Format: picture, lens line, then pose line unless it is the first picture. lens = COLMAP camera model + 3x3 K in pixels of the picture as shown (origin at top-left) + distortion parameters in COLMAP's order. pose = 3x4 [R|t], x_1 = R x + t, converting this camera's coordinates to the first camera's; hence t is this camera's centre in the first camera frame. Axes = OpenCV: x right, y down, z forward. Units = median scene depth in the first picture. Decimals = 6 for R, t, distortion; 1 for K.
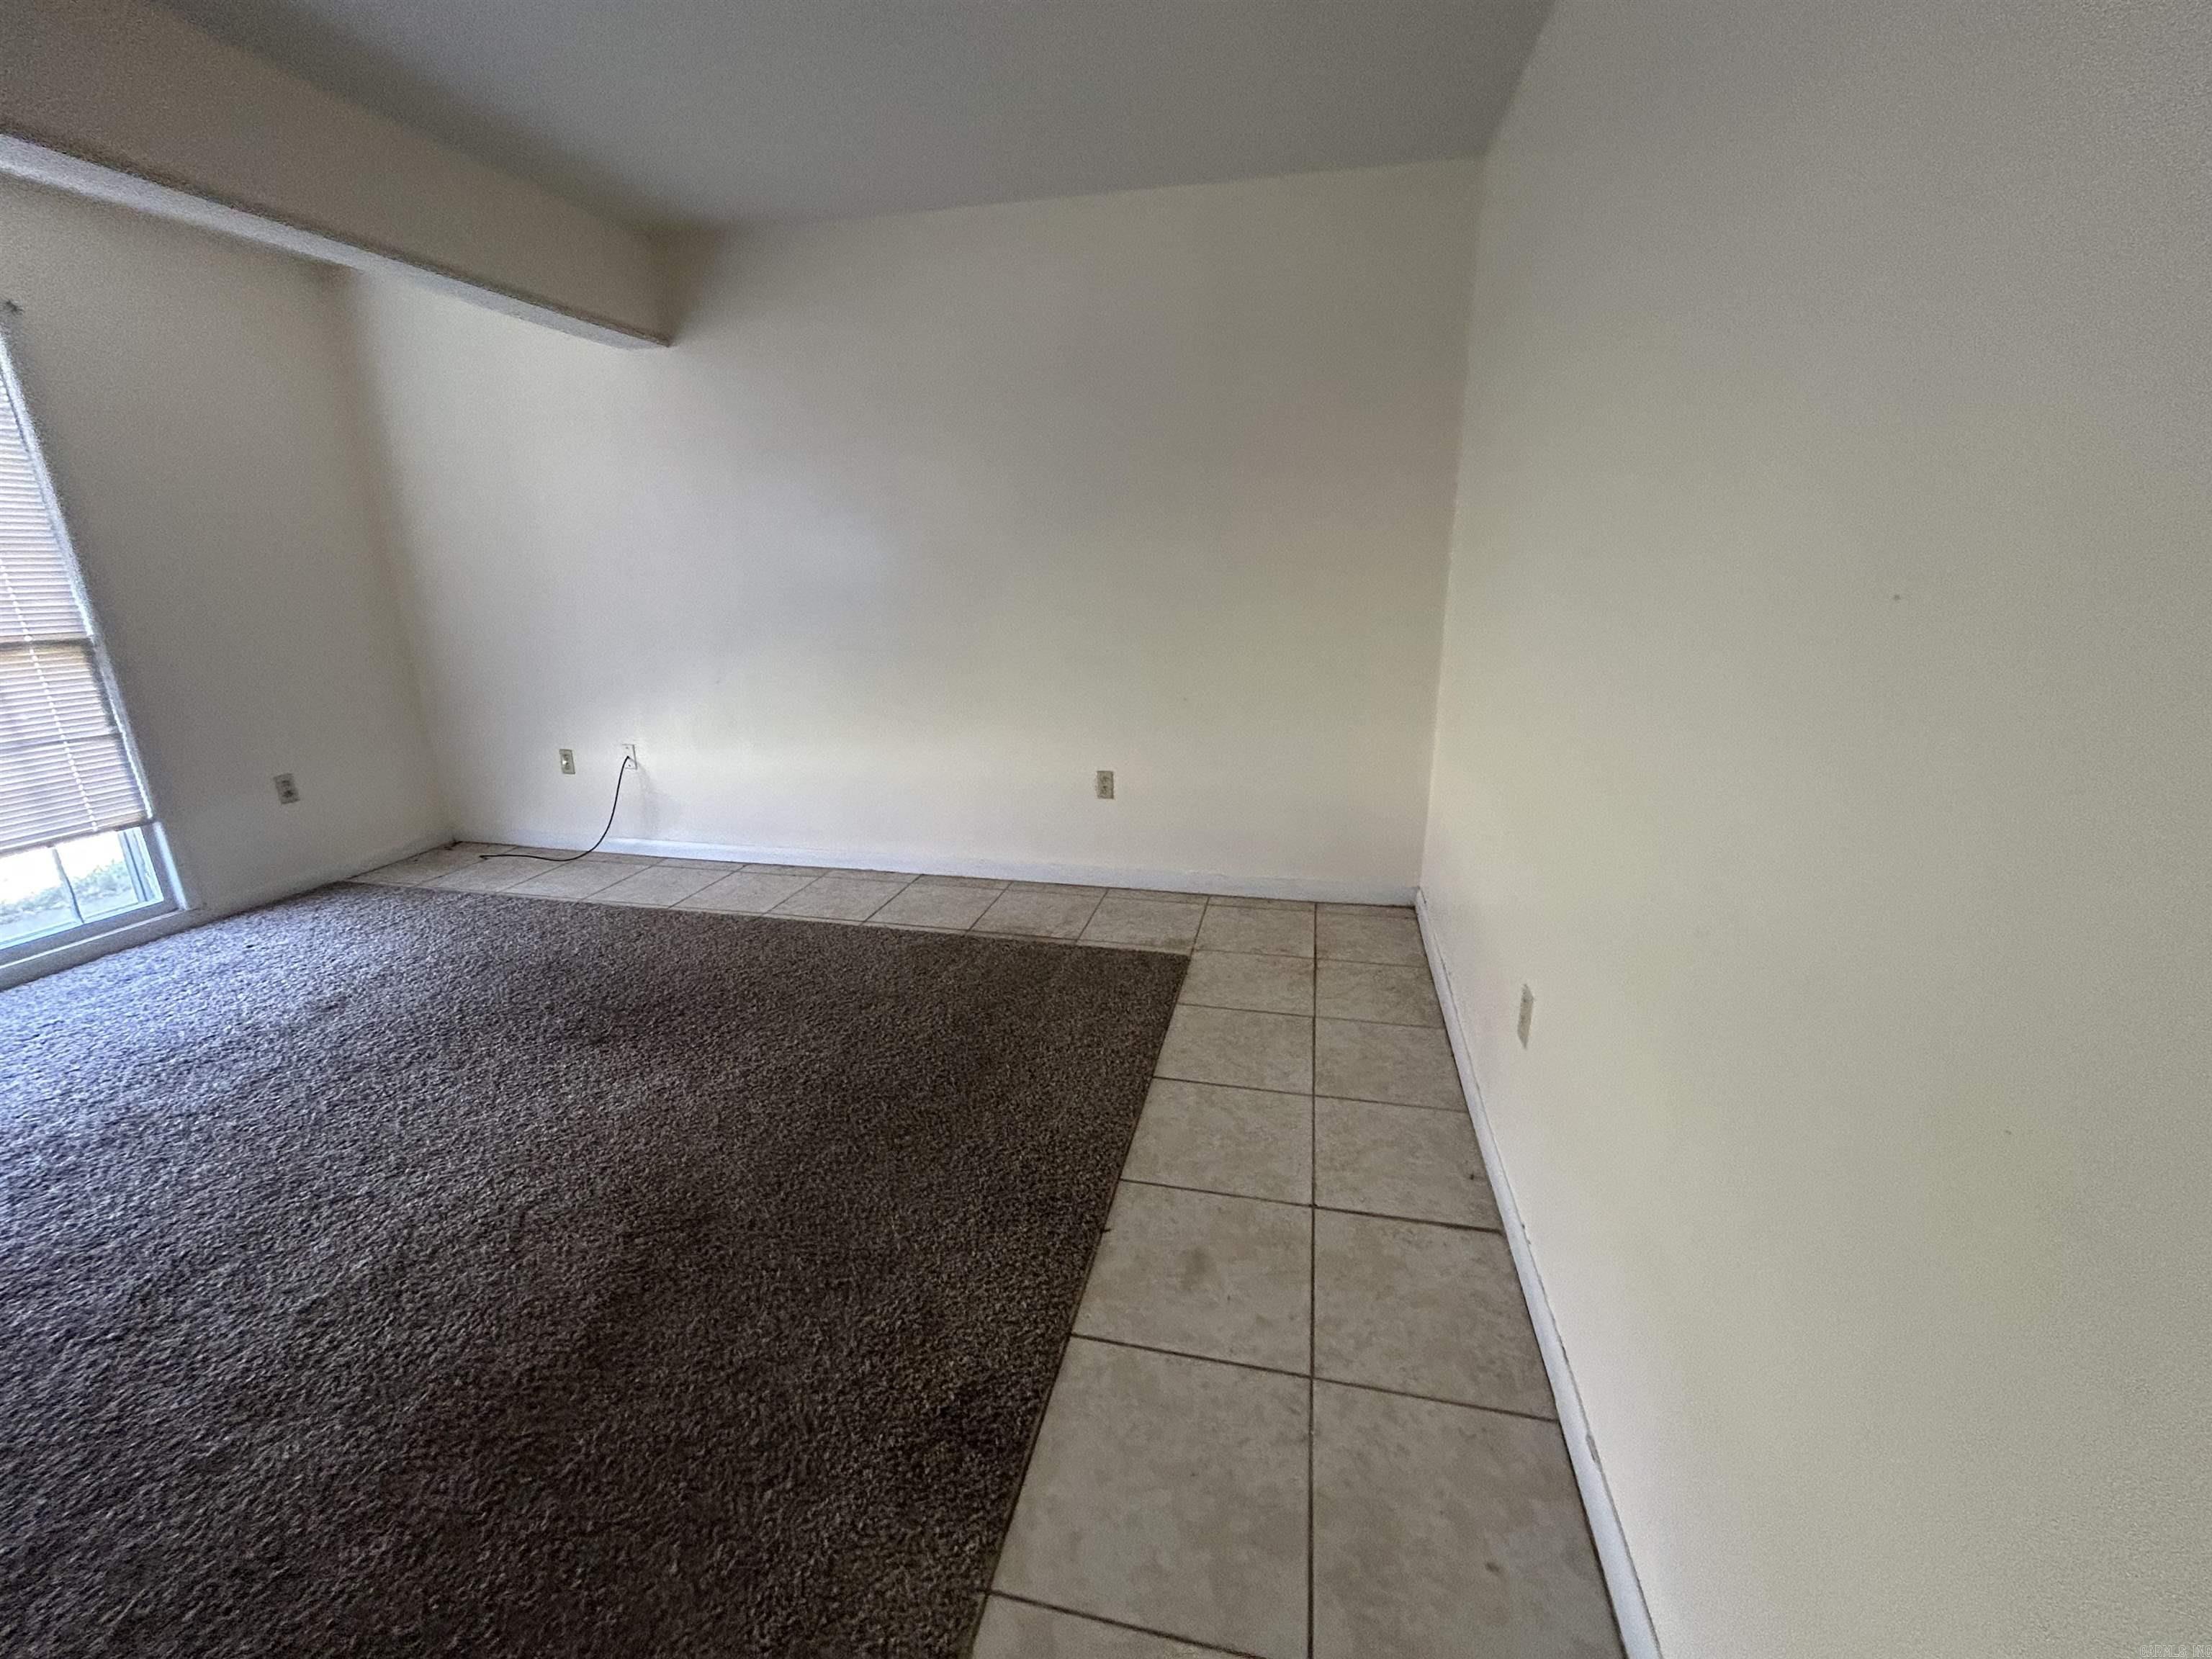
lens RADIAL K [[895.2, 0, 1099.5], [0, 895.2, 815.6], [0, 0, 1]] dist [-0.000710, 0.000778]
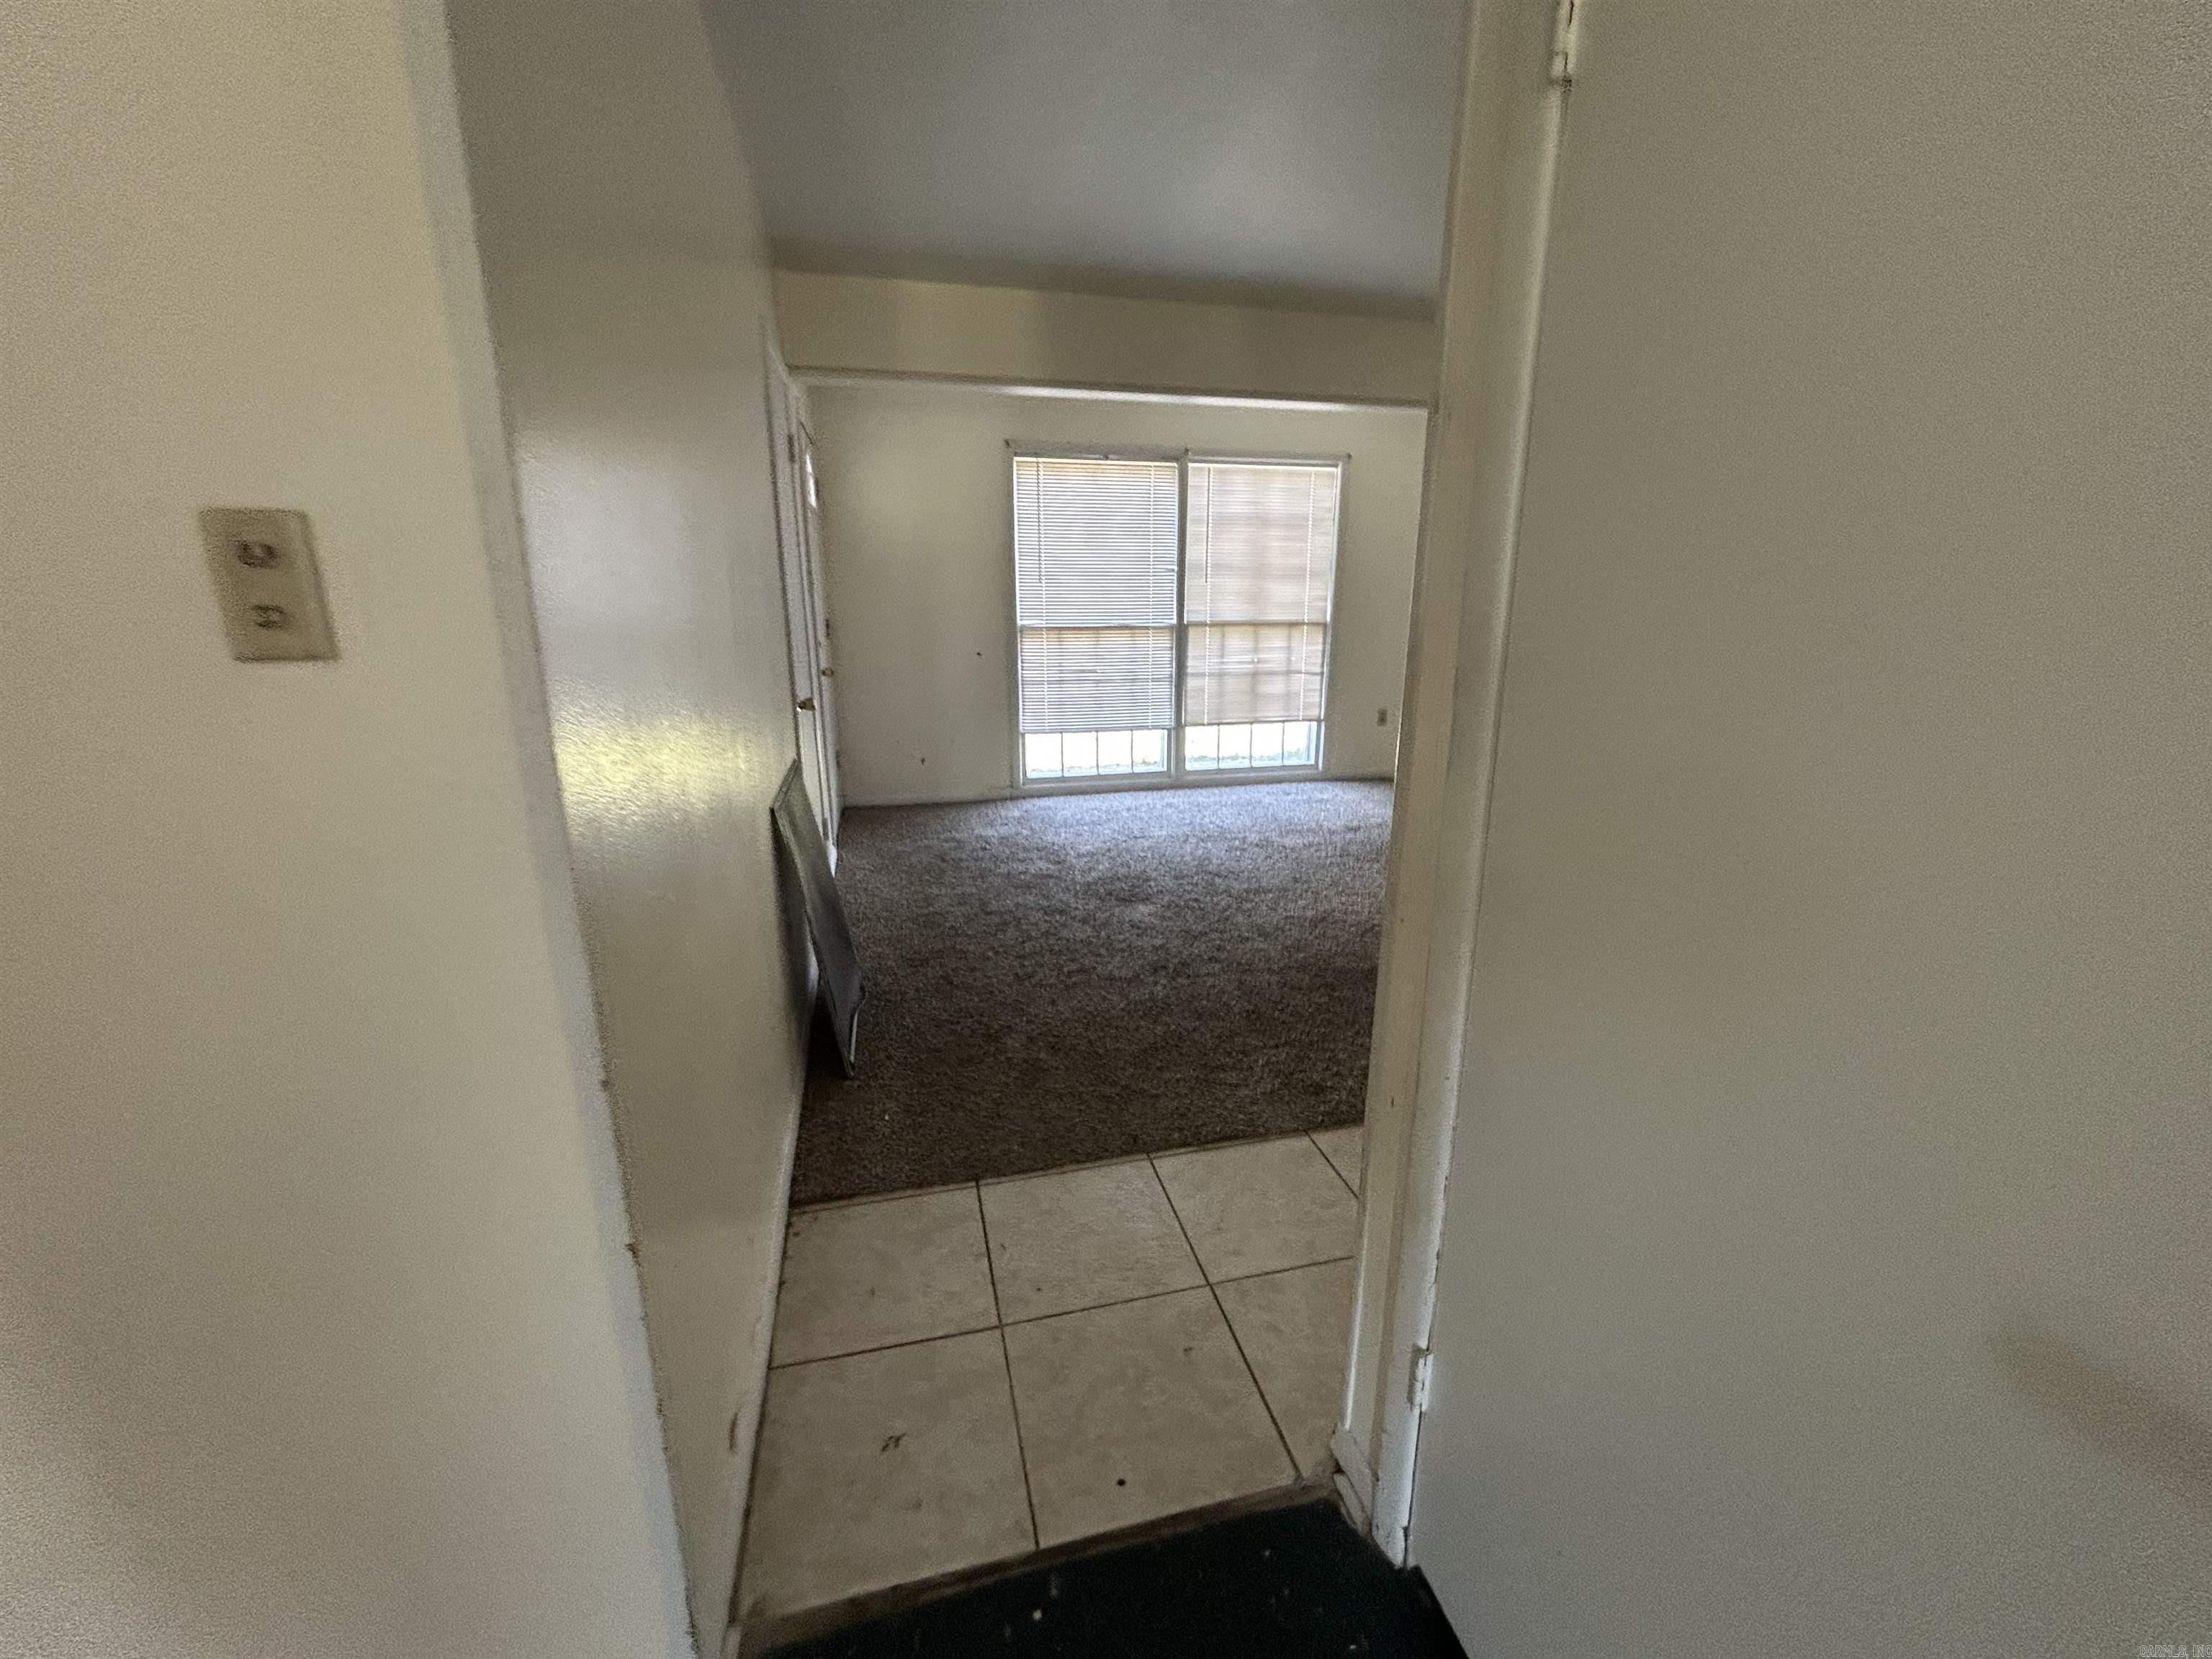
lens RADIAL K [[895.2, 0, 1103.1], [0, 895.2, 826.7], [0, 0, 1]] dist [-0.000710, 0.000778]
pose [[0.446351, 0.250899, -0.858965, 0.428410], [-0.256805, 0.955428, 0.145630, 0.067180], [0.857218, 0.155584, 0.490888, -0.295571]]
